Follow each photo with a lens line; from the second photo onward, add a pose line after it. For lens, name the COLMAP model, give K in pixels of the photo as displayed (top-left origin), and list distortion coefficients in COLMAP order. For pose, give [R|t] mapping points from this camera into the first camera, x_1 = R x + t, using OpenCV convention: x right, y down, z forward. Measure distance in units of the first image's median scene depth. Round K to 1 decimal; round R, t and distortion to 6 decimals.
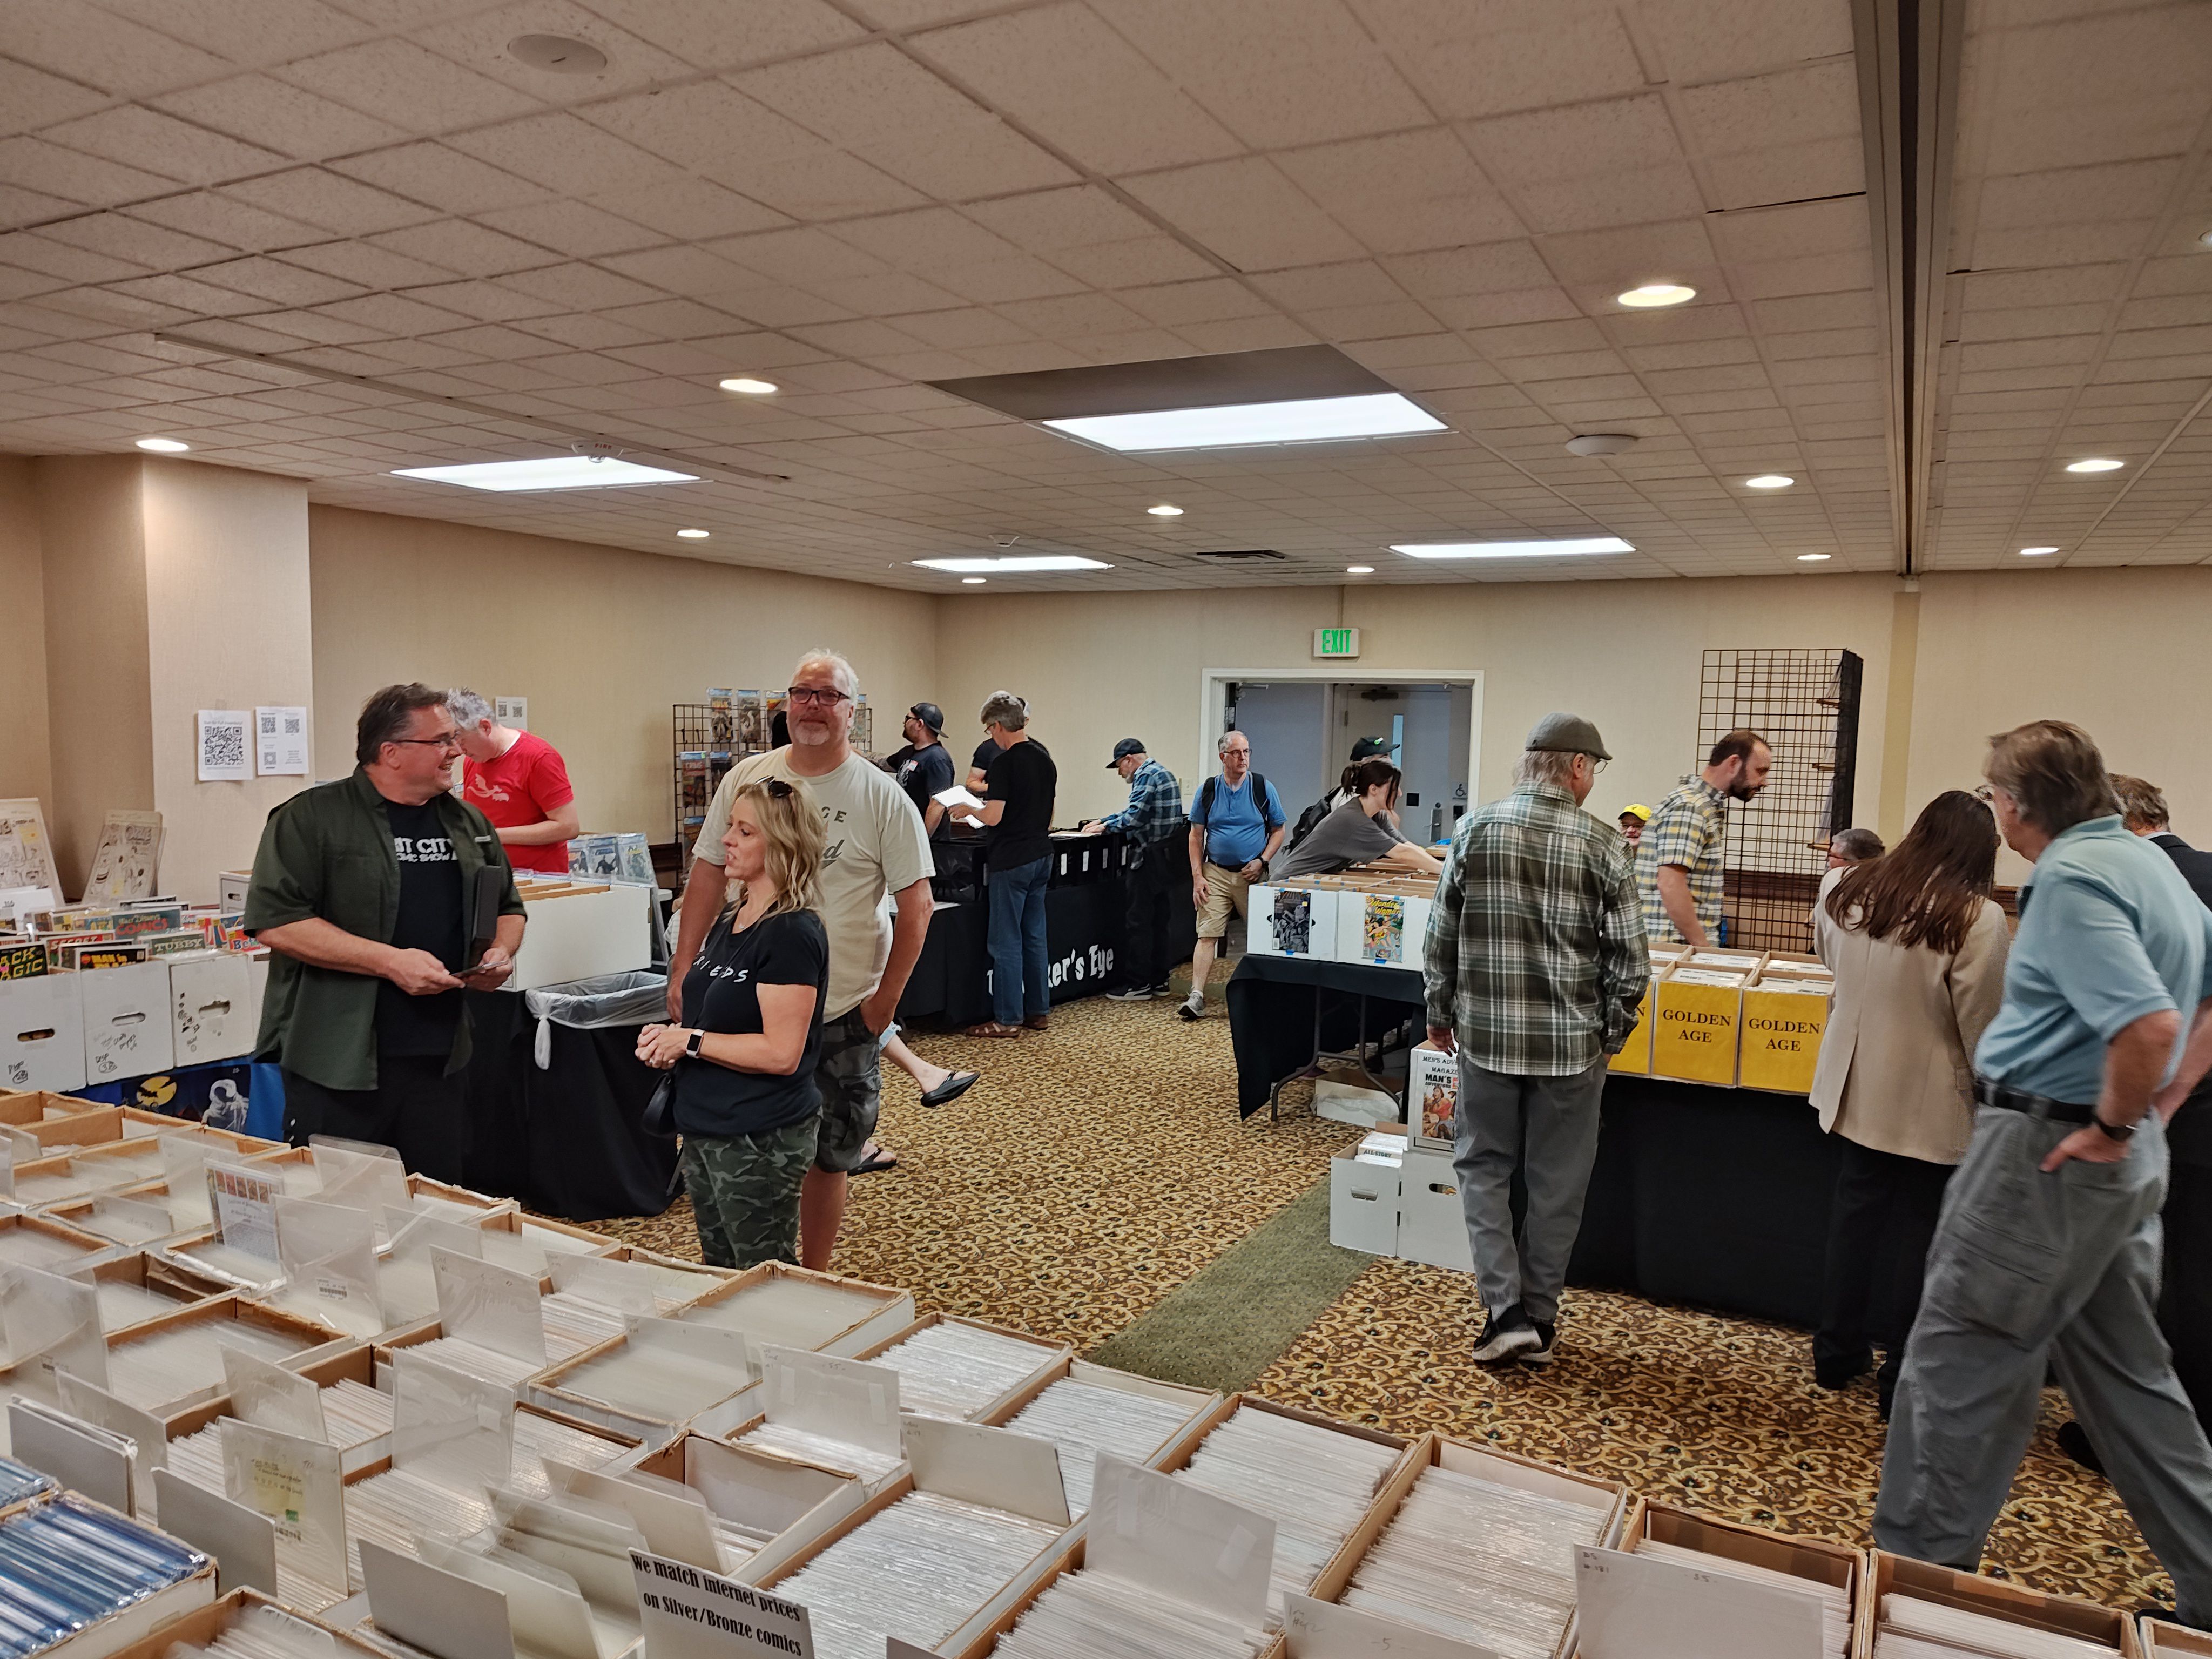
lens RADIAL K [[1513.1, 0, 1149.7], [0, 1513.1, 896.9], [0, 0, 1]] dist [0.007414, 0.000707]
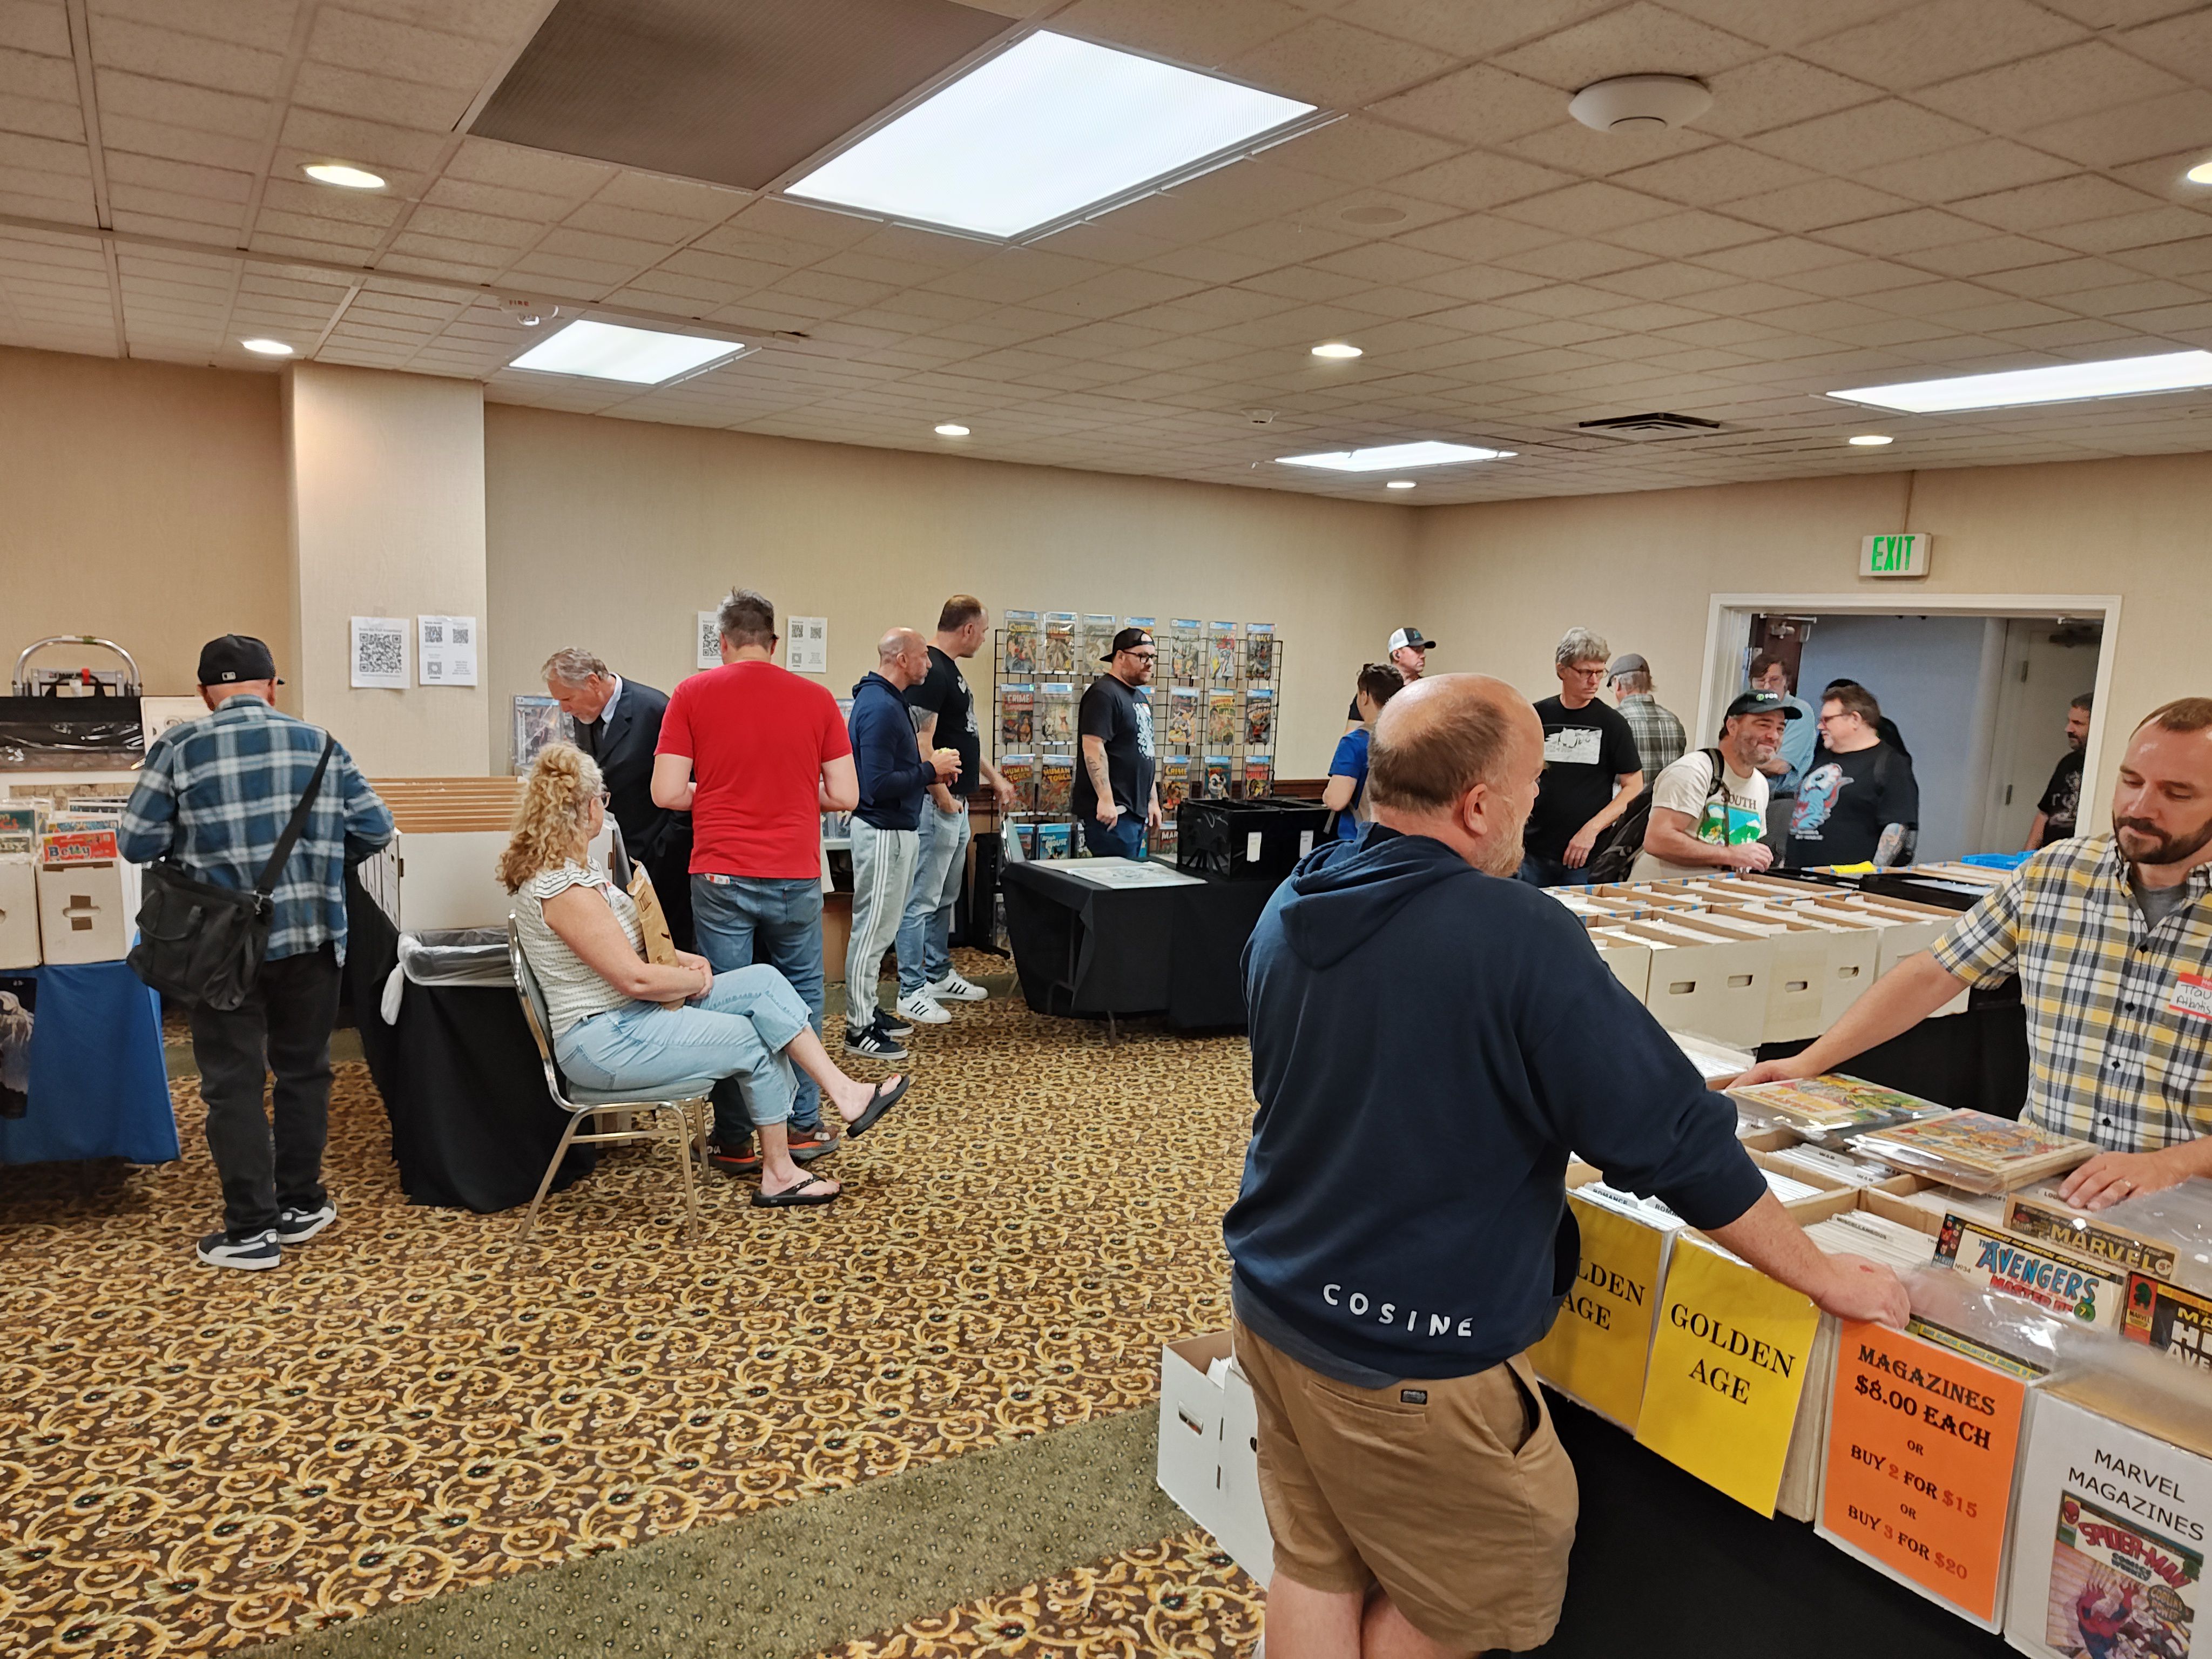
lens RADIAL K [[1527.2, 0, 1130.6], [0, 1527.2, 891.8], [0, 0, 1]] dist [0.058685, -0.039142]
pose [[0.848890, 0.104553, -0.518126, 0.343536], [-0.088573, 0.994518, 0.055567, -0.041478], [0.521096, -0.001278, 0.853497, 0.368924]]
